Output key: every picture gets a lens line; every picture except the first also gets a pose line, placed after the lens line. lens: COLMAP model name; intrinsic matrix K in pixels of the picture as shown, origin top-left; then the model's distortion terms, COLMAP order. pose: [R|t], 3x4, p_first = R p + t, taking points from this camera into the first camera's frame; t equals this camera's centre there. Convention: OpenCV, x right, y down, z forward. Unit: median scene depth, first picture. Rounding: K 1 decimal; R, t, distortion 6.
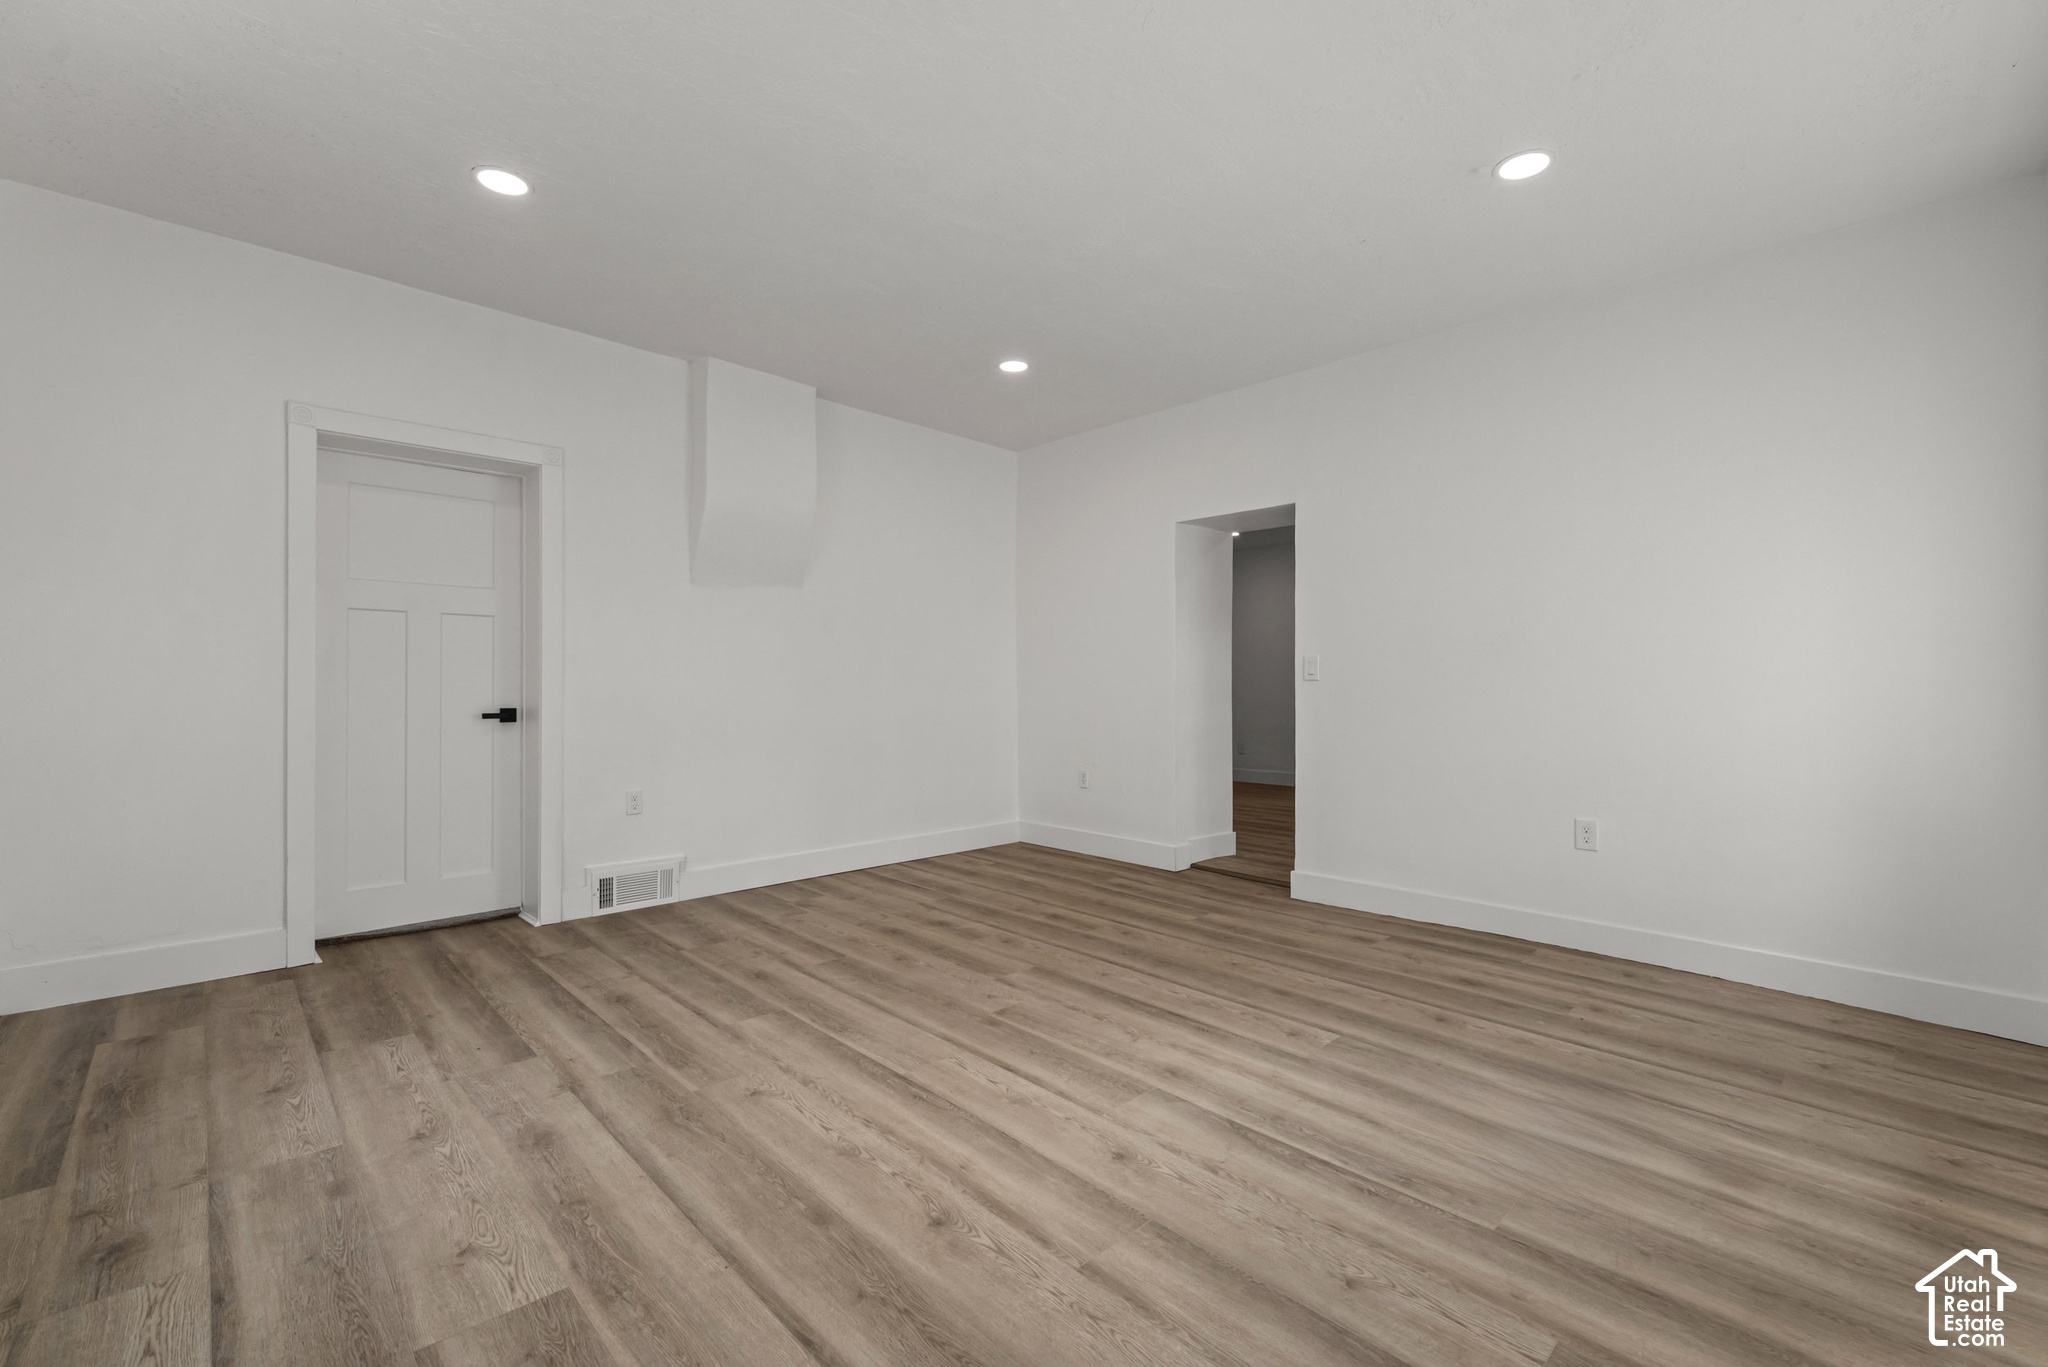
lens RADIAL K [[829.7, 0, 1033.9], [0, 829.7, 680.9], [0, 0, 1]] dist [-0.003189, -0.000120]
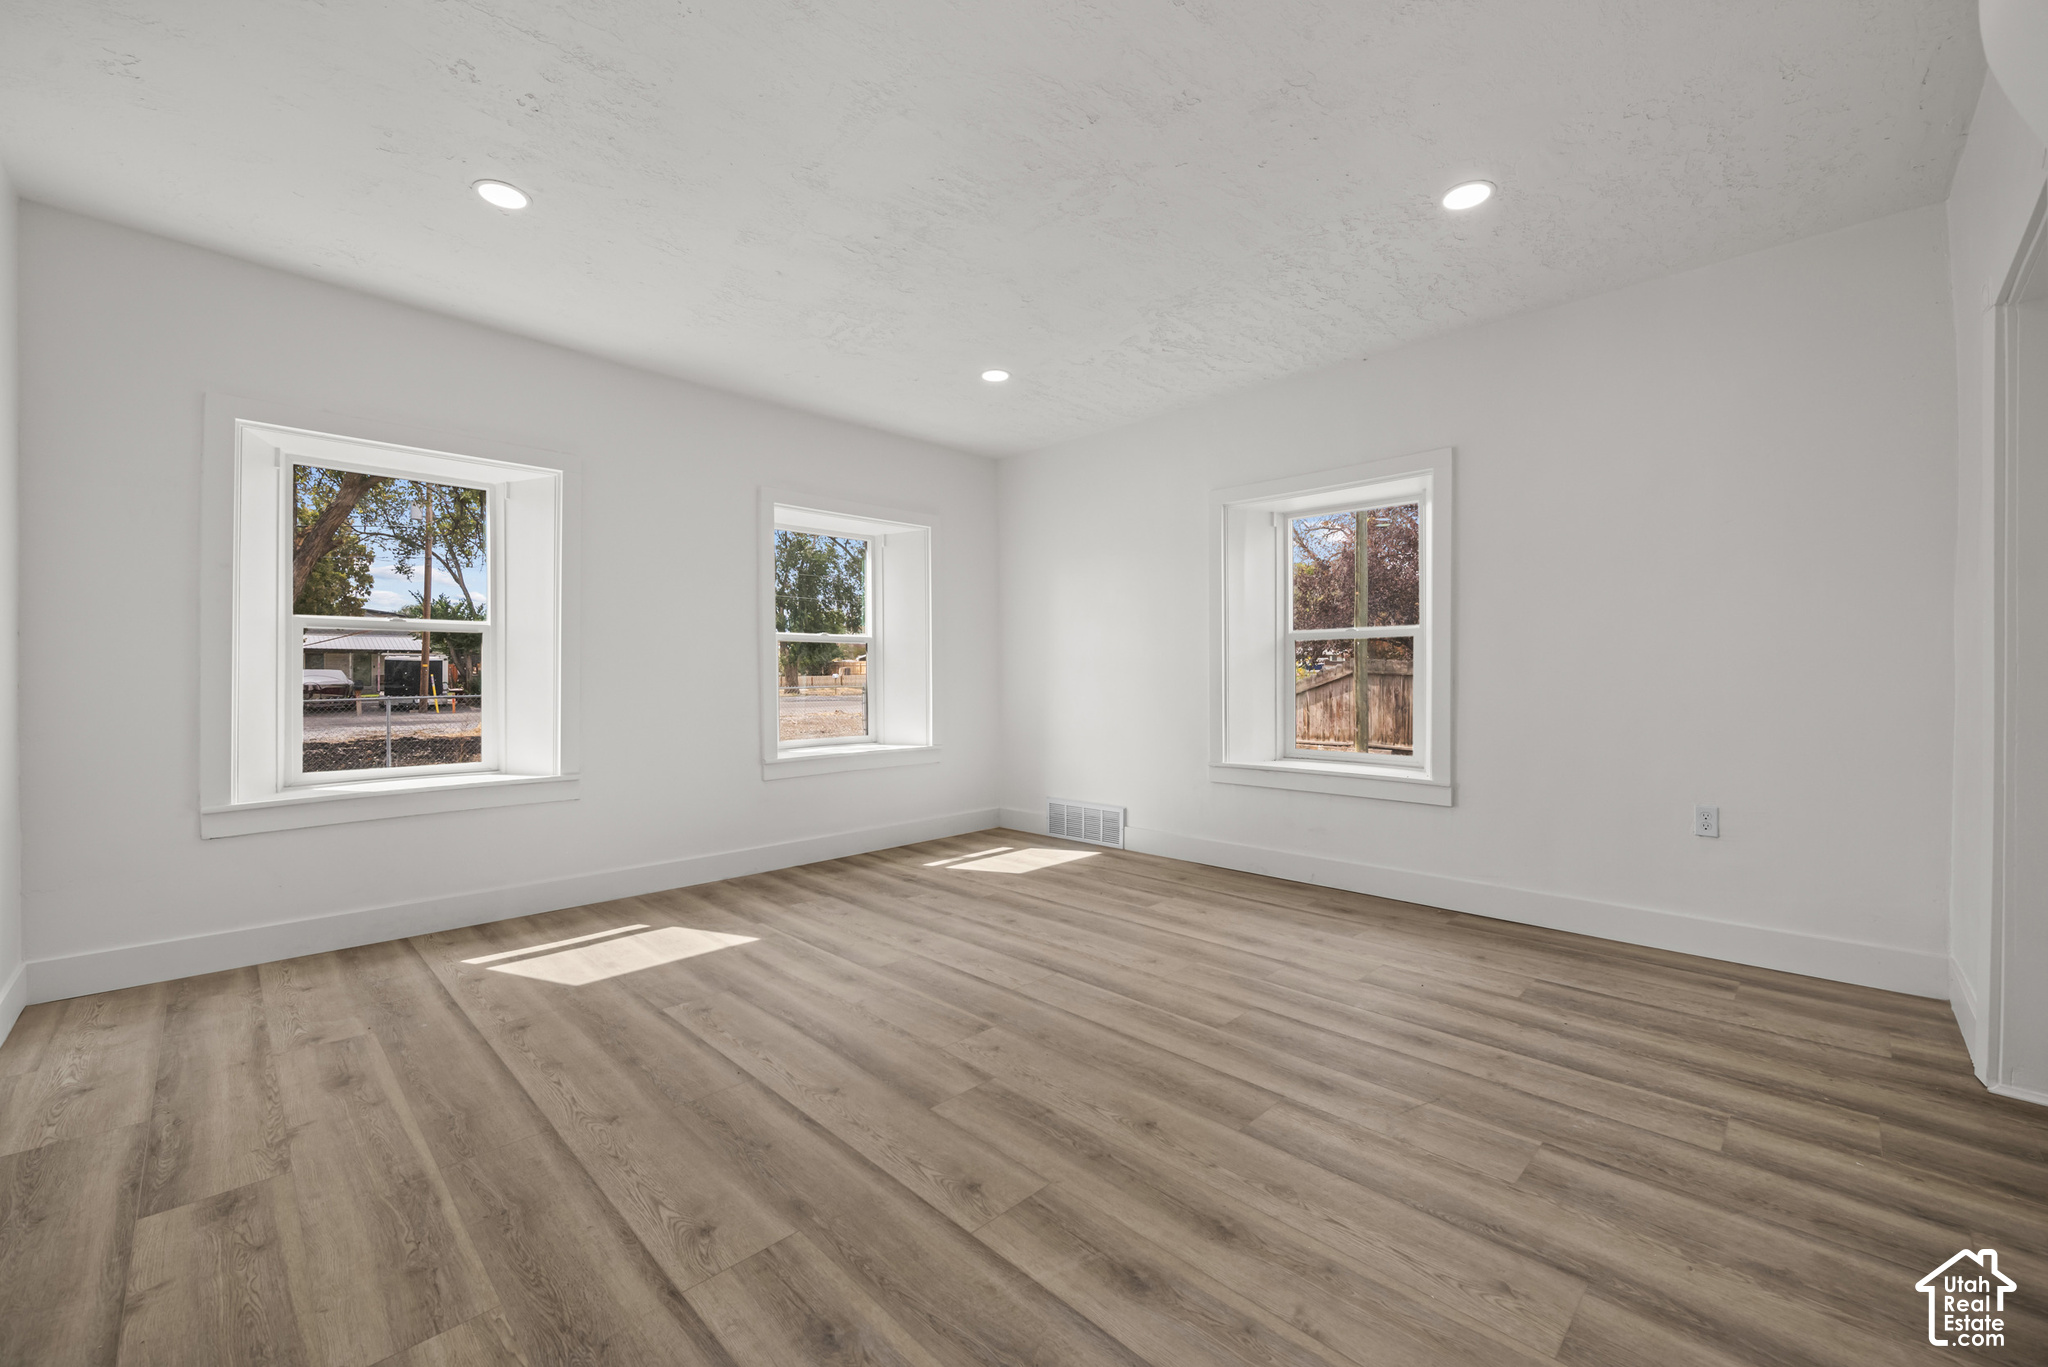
lens RADIAL K [[818.5, 0, 1019.3], [0, 818.5, 681.7], [0, 0, 1]] dist [0.003166, 0.000260]
pose [[-0.999990, -0.002911, -0.003499, -0.079007], [-0.002908, 0.999996, -0.000642, 0.010187], [0.003501, -0.000632, -0.999994, 1.992140]]
